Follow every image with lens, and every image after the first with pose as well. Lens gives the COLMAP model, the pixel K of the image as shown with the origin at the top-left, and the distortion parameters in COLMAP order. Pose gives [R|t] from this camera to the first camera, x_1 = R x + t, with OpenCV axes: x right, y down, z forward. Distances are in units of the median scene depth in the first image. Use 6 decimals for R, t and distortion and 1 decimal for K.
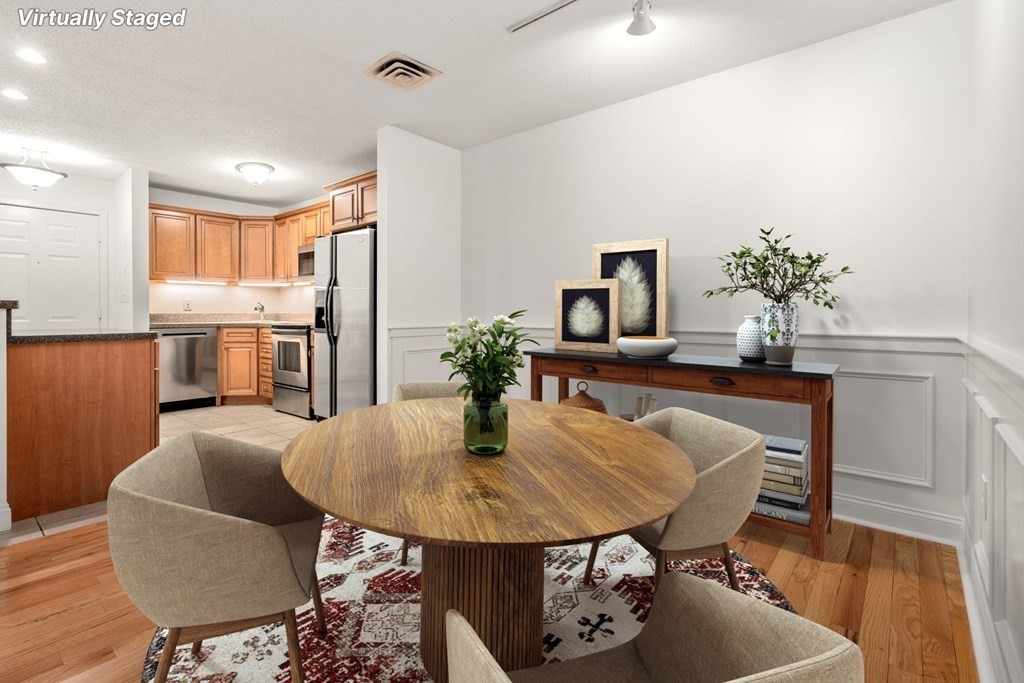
lens RADIAL K [[478.4, 0, 508.6], [0, 478.4, 312.9], [0, 0, 1]] dist [-0.002543, 0.000405]
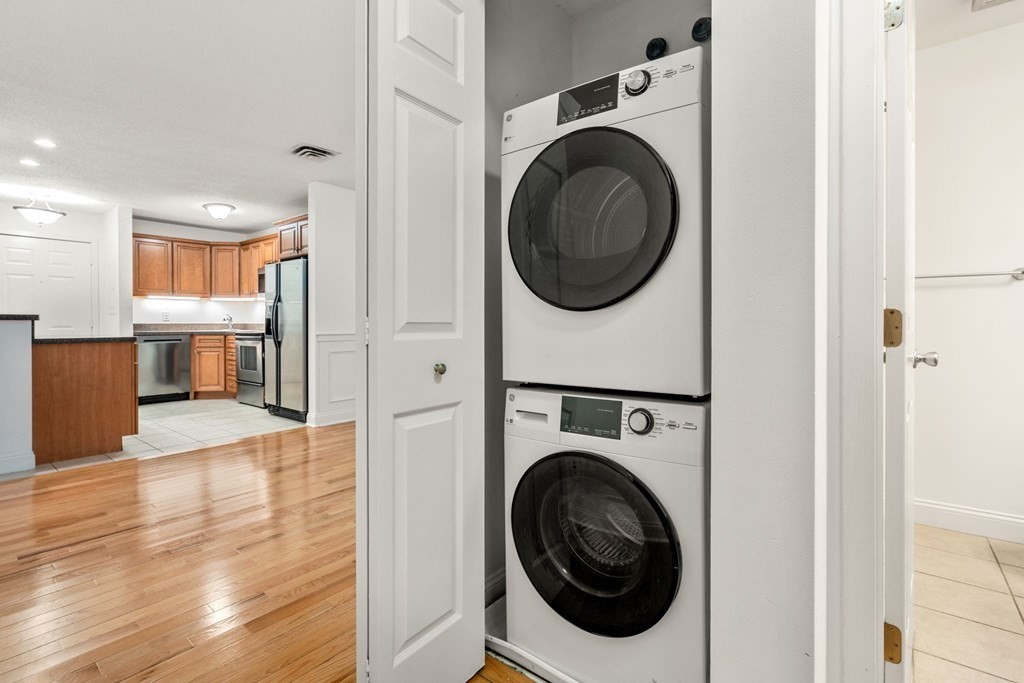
lens RADIAL K [[473.5, 0, 512.2], [0, 473.5, 324.9], [0, 0, 1]] dist [-0.000443, -0.000167]
pose [[0.999709, 0.000696, 0.024119, 0.207332], [-0.000797, 0.999991, 0.004177, -0.000630], [-0.024116, -0.004195, 0.999700, -0.258521]]
